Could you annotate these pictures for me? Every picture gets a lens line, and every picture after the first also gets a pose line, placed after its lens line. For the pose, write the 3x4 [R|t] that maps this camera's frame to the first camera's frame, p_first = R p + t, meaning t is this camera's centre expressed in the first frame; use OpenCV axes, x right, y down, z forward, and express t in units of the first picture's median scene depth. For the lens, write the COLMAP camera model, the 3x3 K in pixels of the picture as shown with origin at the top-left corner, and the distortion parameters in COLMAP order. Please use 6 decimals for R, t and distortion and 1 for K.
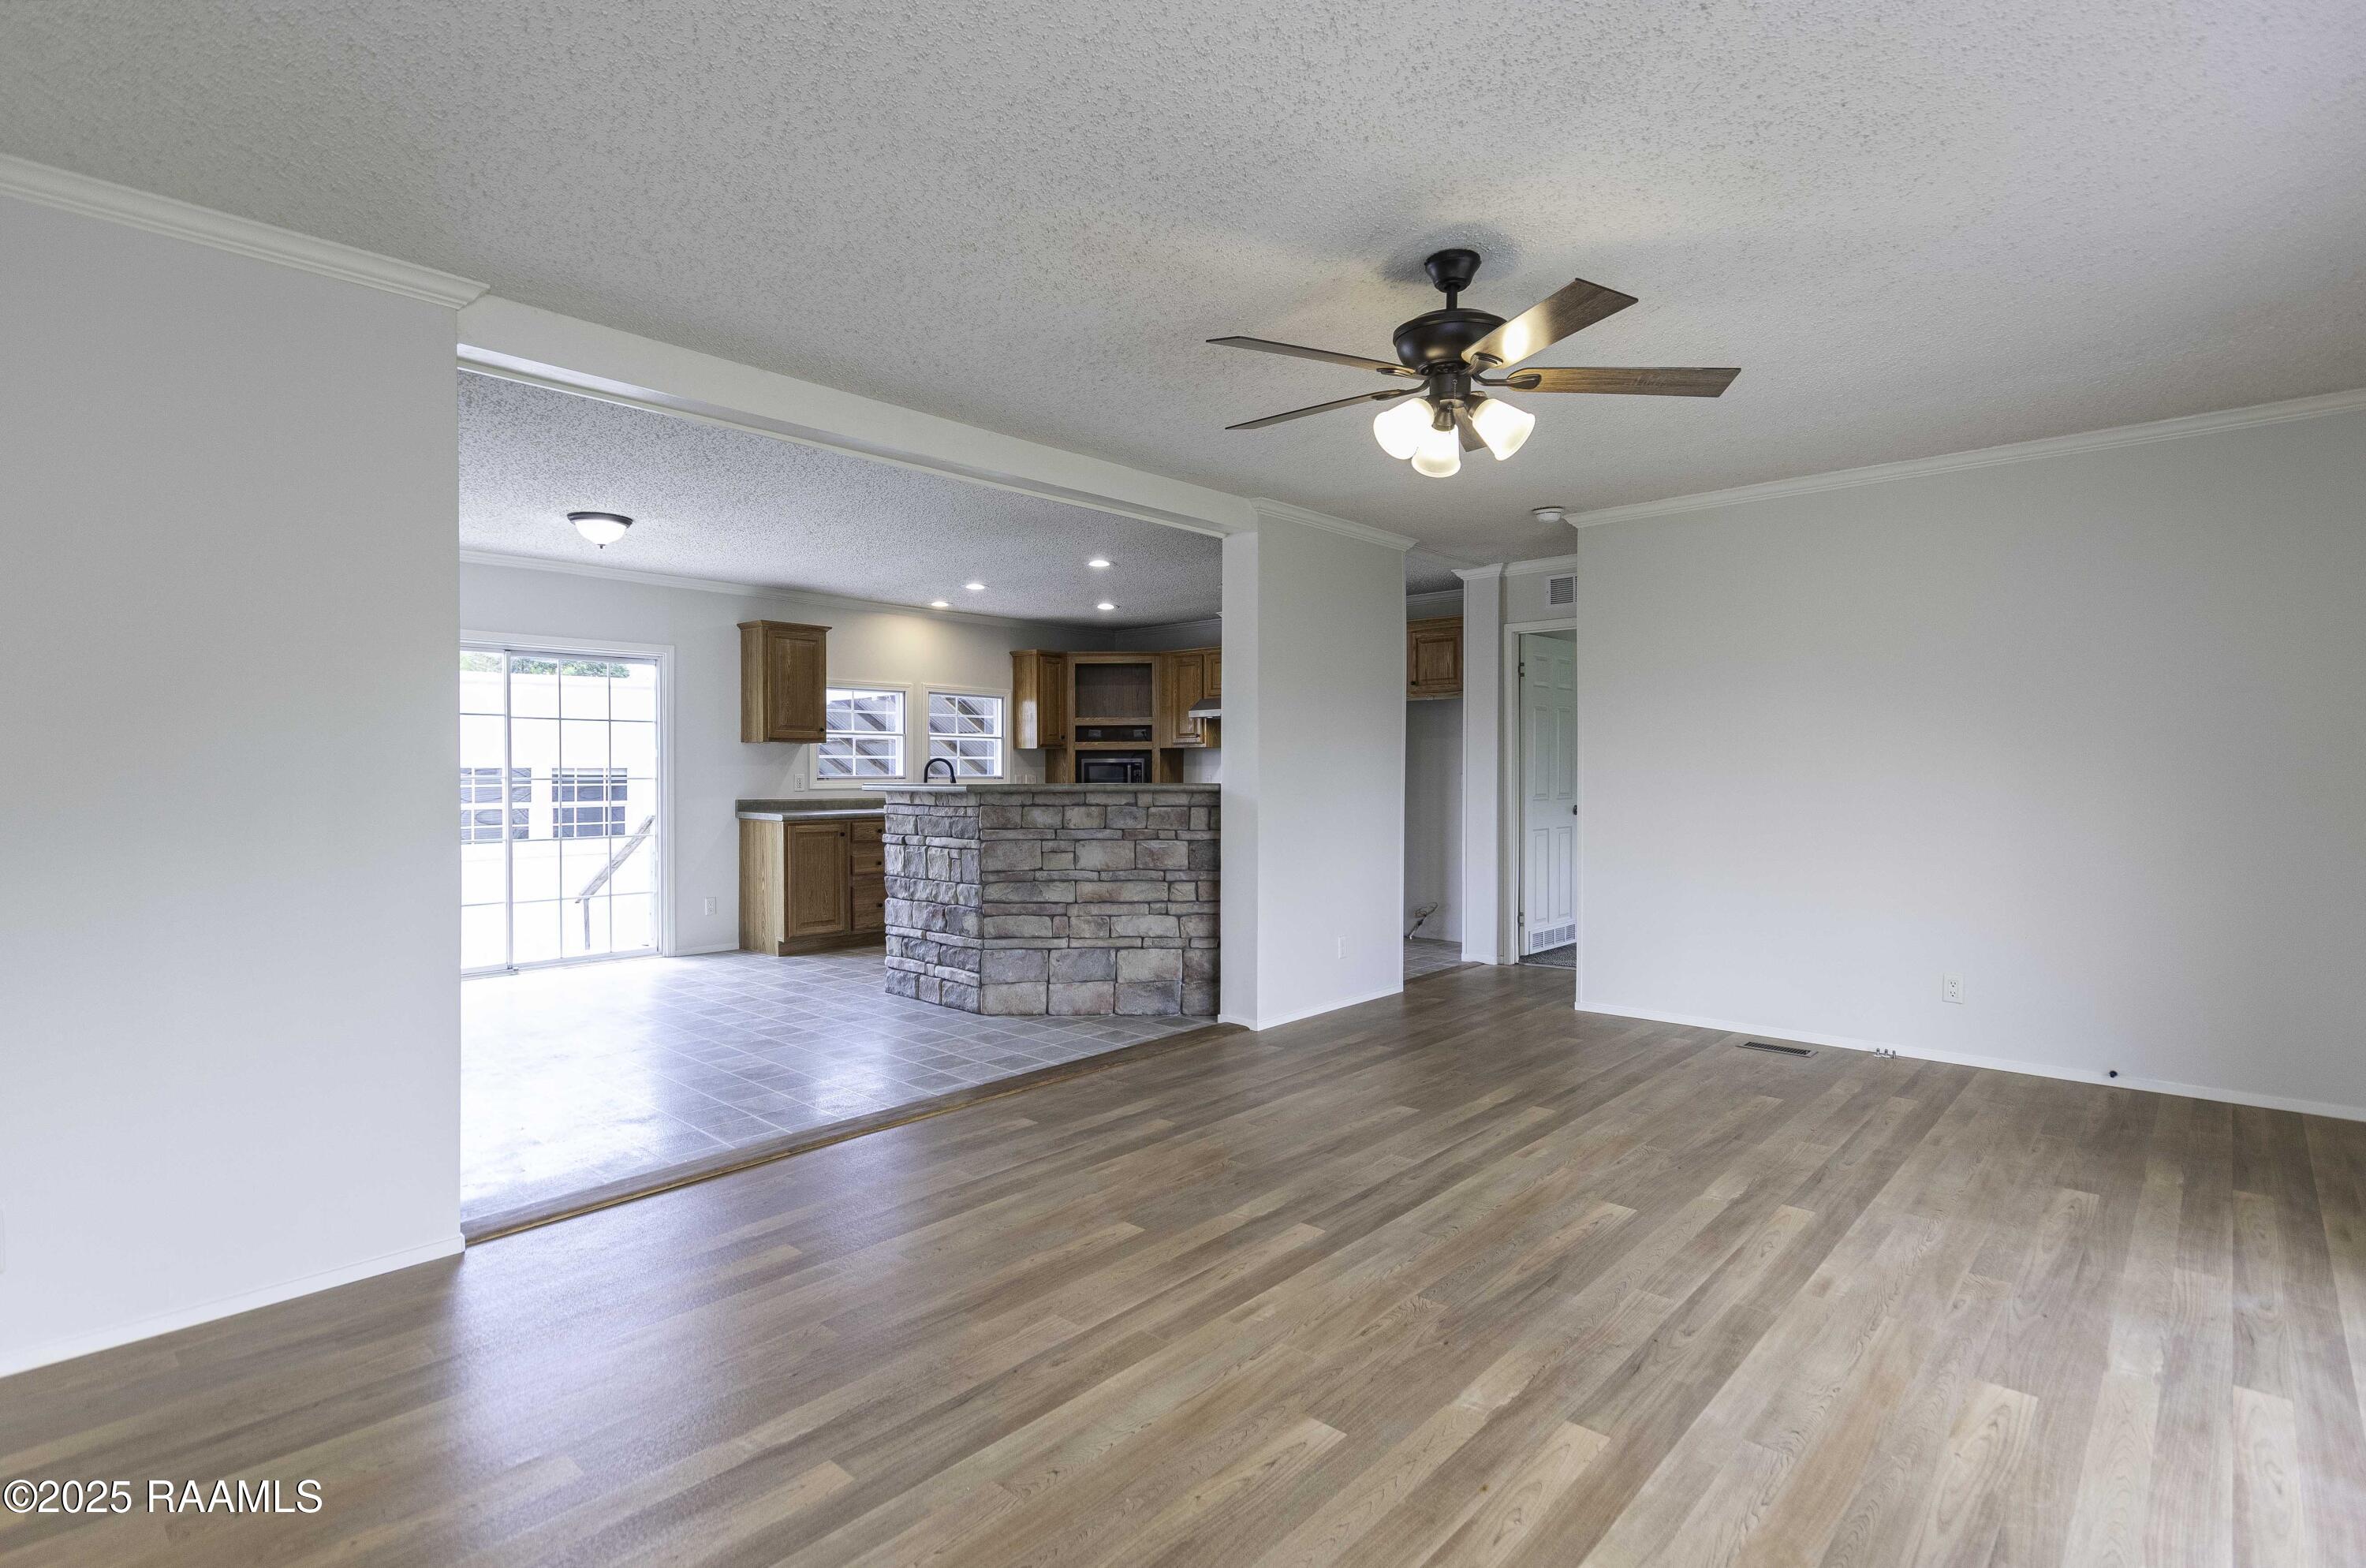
lens RADIAL K [[1137.6, 0, 1183.0], [0, 1137.6, 784.0], [0, 0, 1]] dist [0.000013, -0.008406]
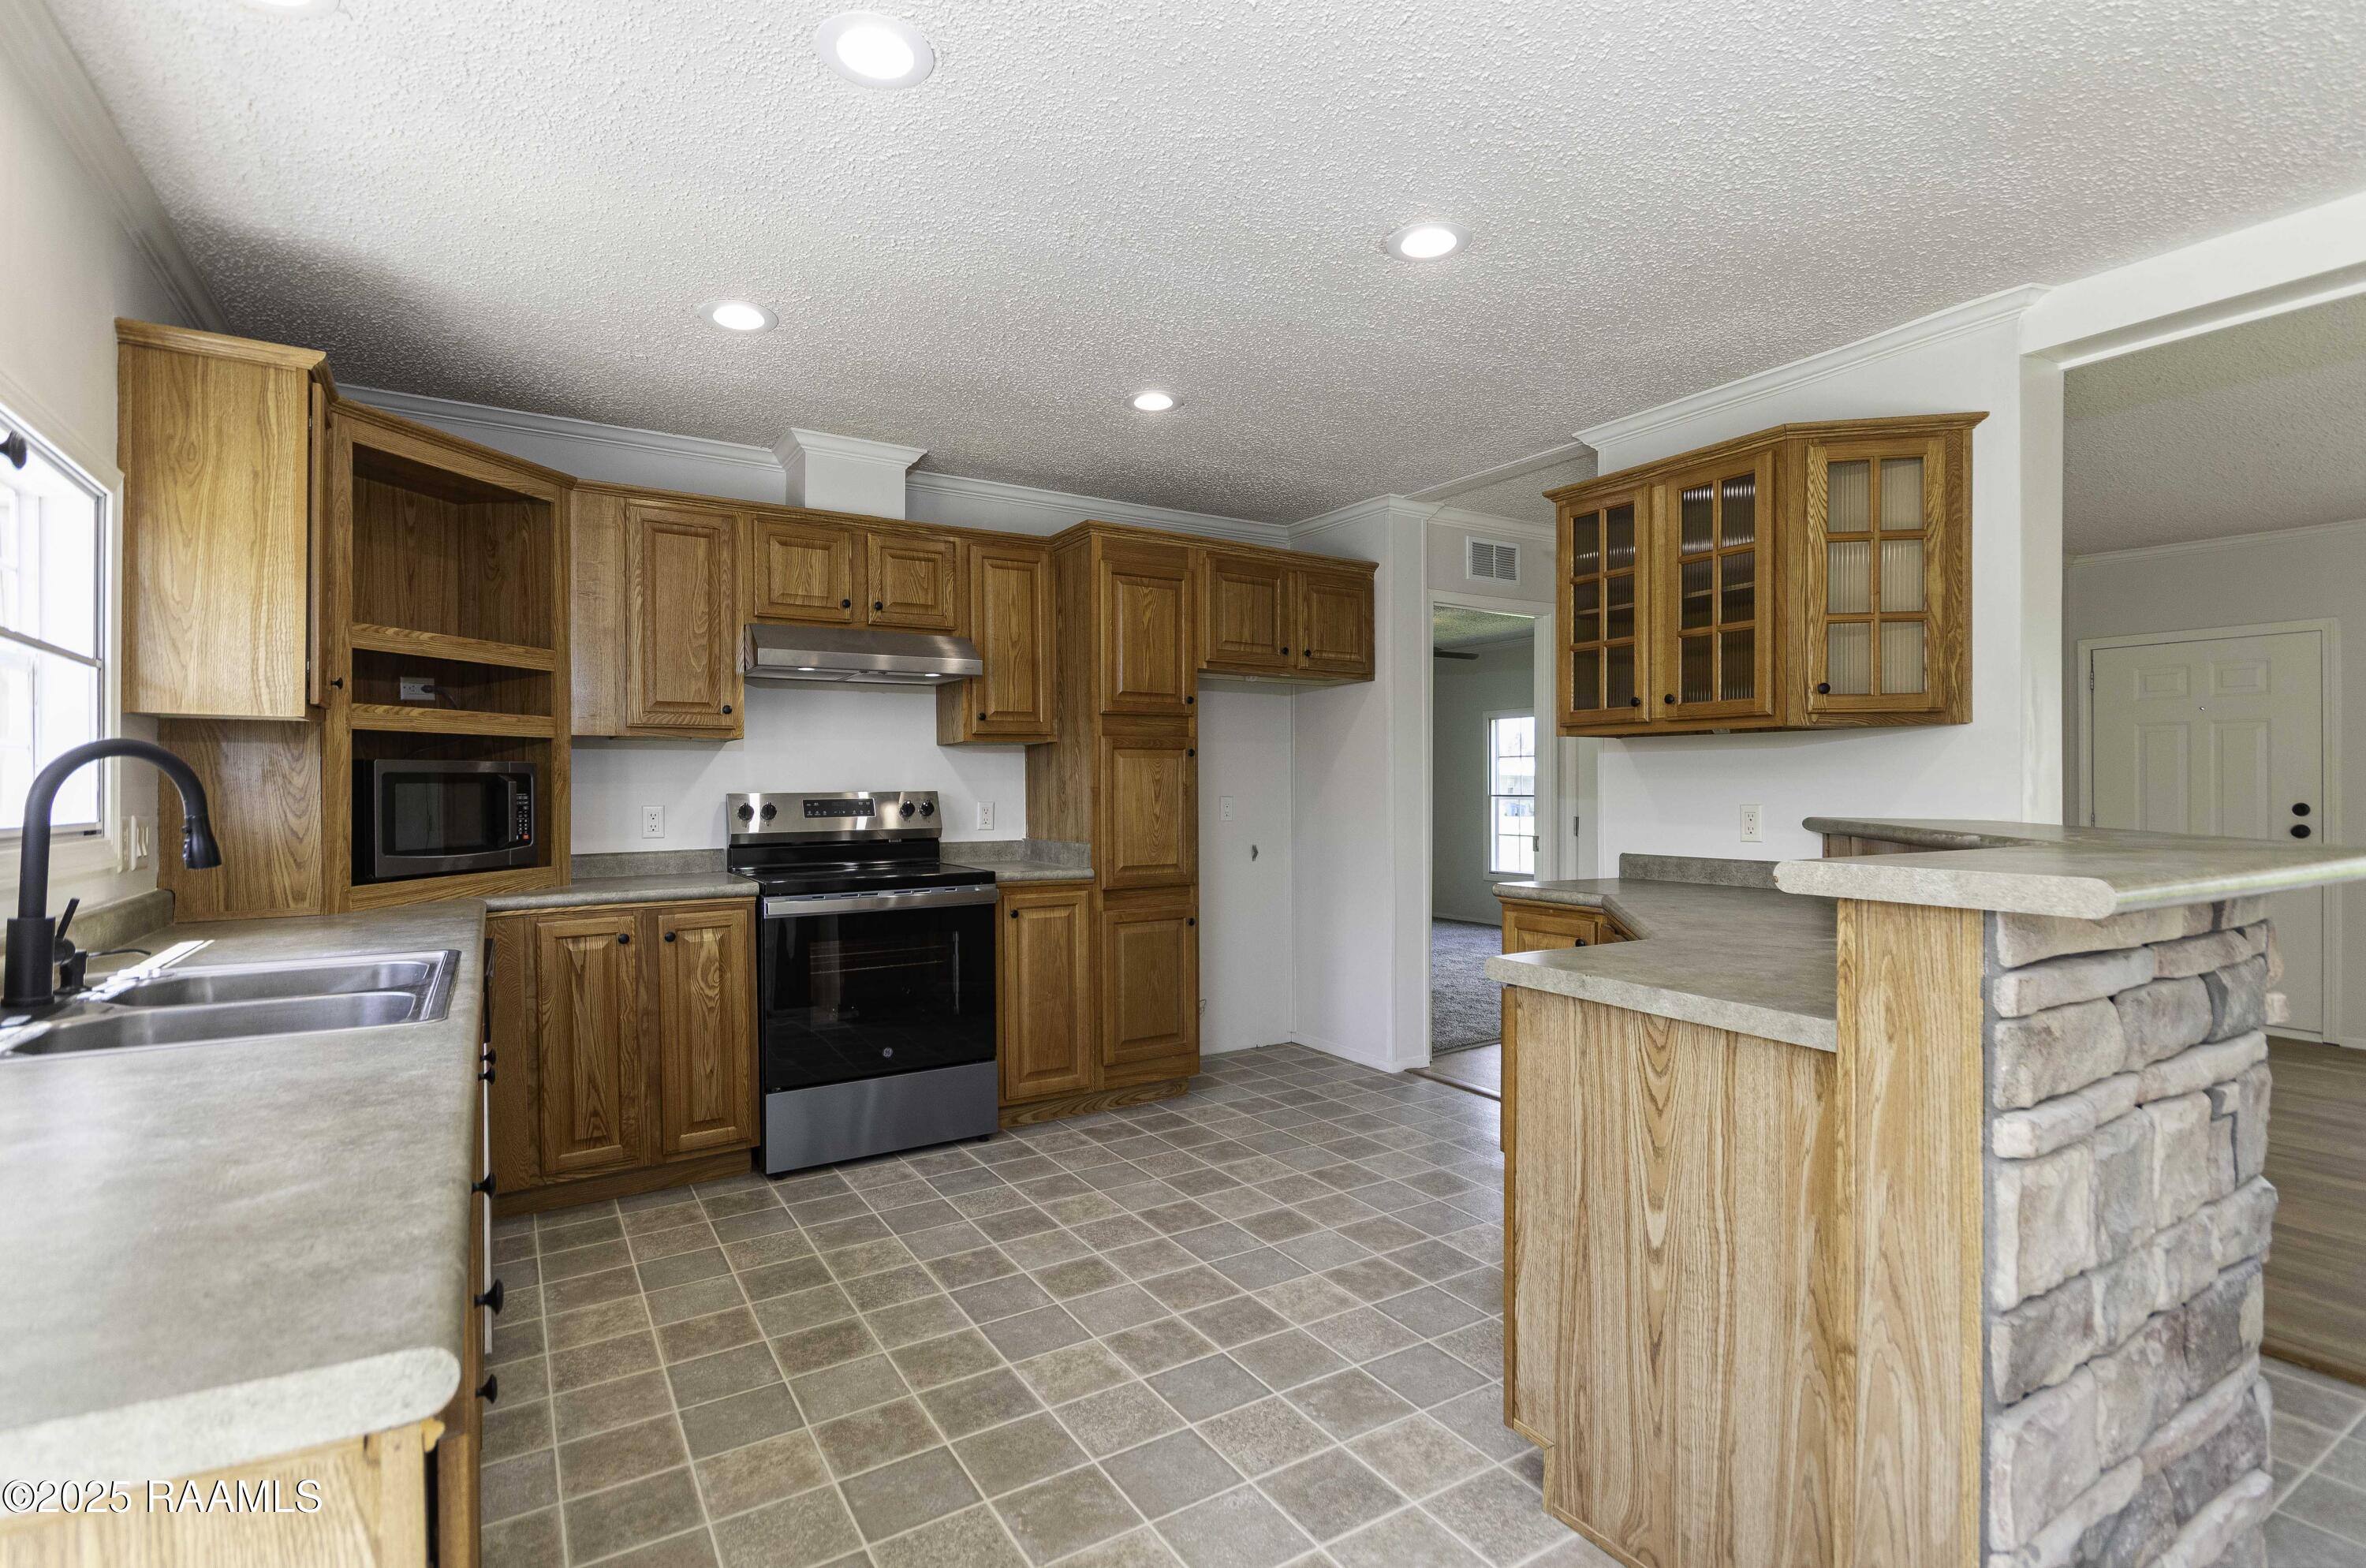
lens RADIAL K [[1083.0, 0, 1195.5], [0, 1083.0, 791.5], [0, 0, 1]] dist [0.000316, -0.009800]
pose [[0.269097, -0.007957, 0.963080, -0.797866], [0.010673, 0.999929, 0.005279, -0.032774], [-0.963054, 0.008859, 0.269163, 1.827759]]
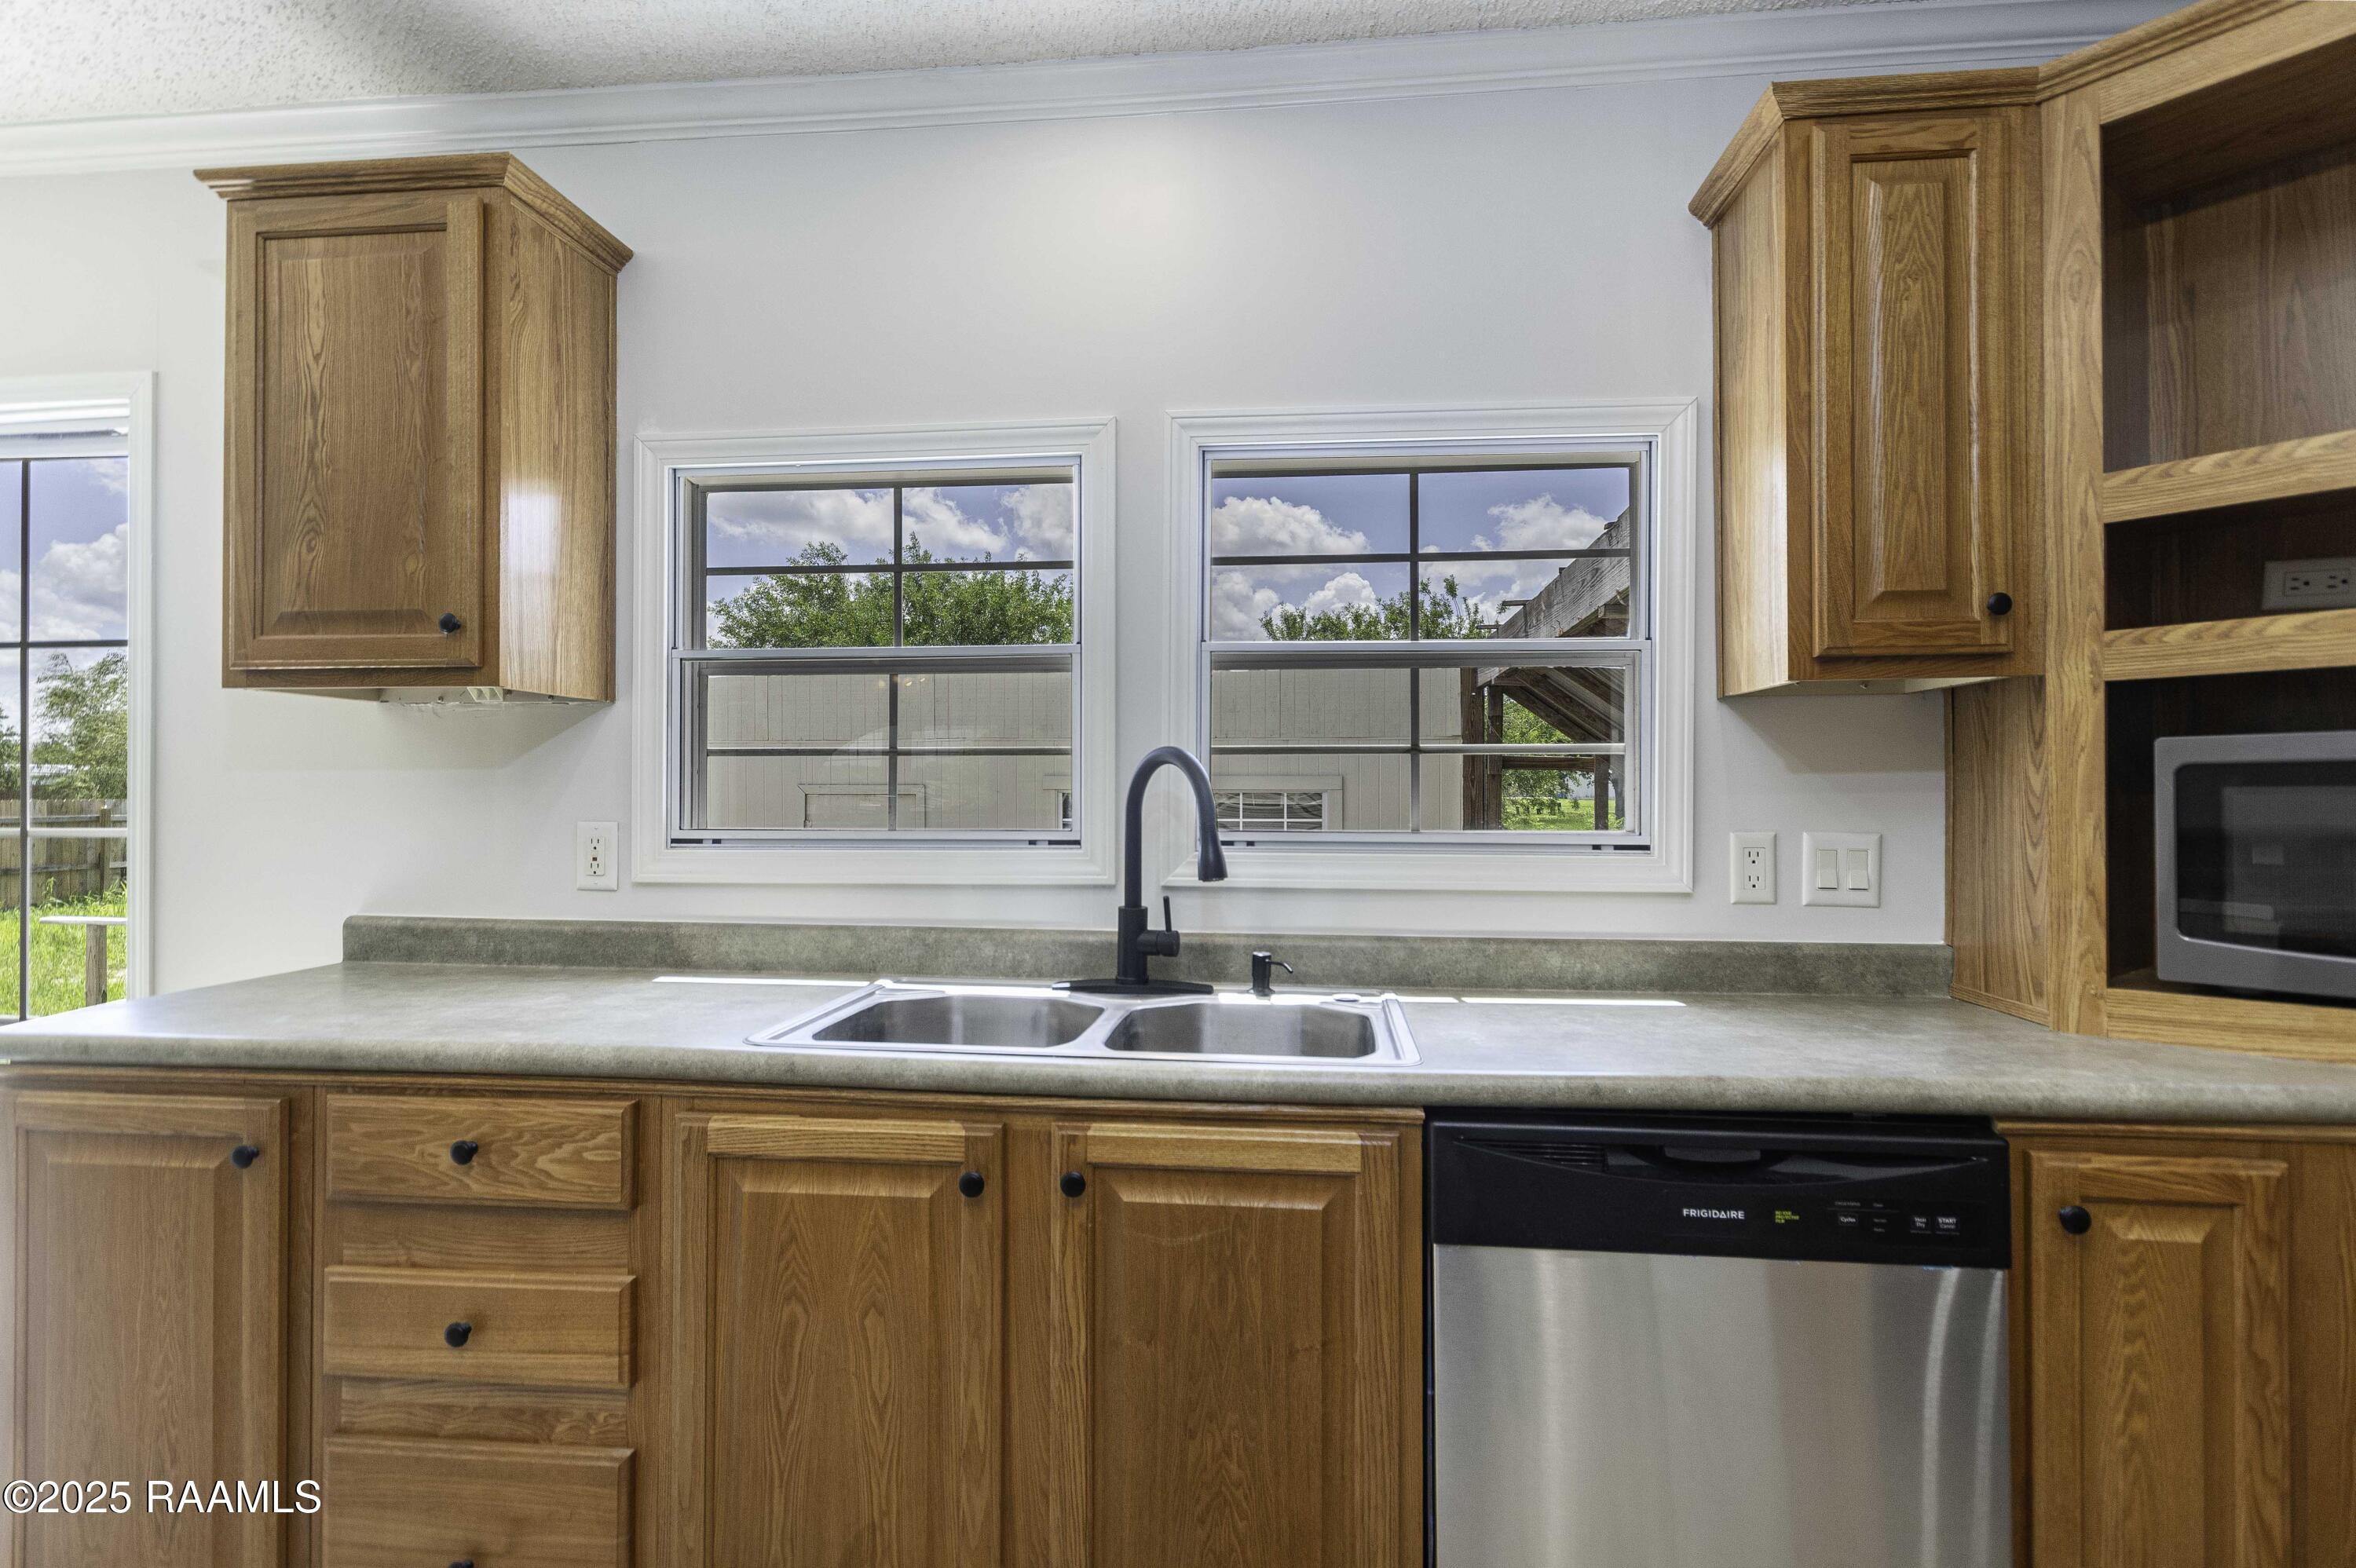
lens RADIAL K [[1213.7, 0, 1194.8], [0, 1213.7, 783.2], [0, 0, 1]] dist [-0.001495, -0.000573]
pose [[0.601303, -0.004814, -0.799007, -0.097412], [-0.010191, 0.999854, -0.013694, -0.032447], [0.798956, 0.016377, 0.601166, 2.069221]]
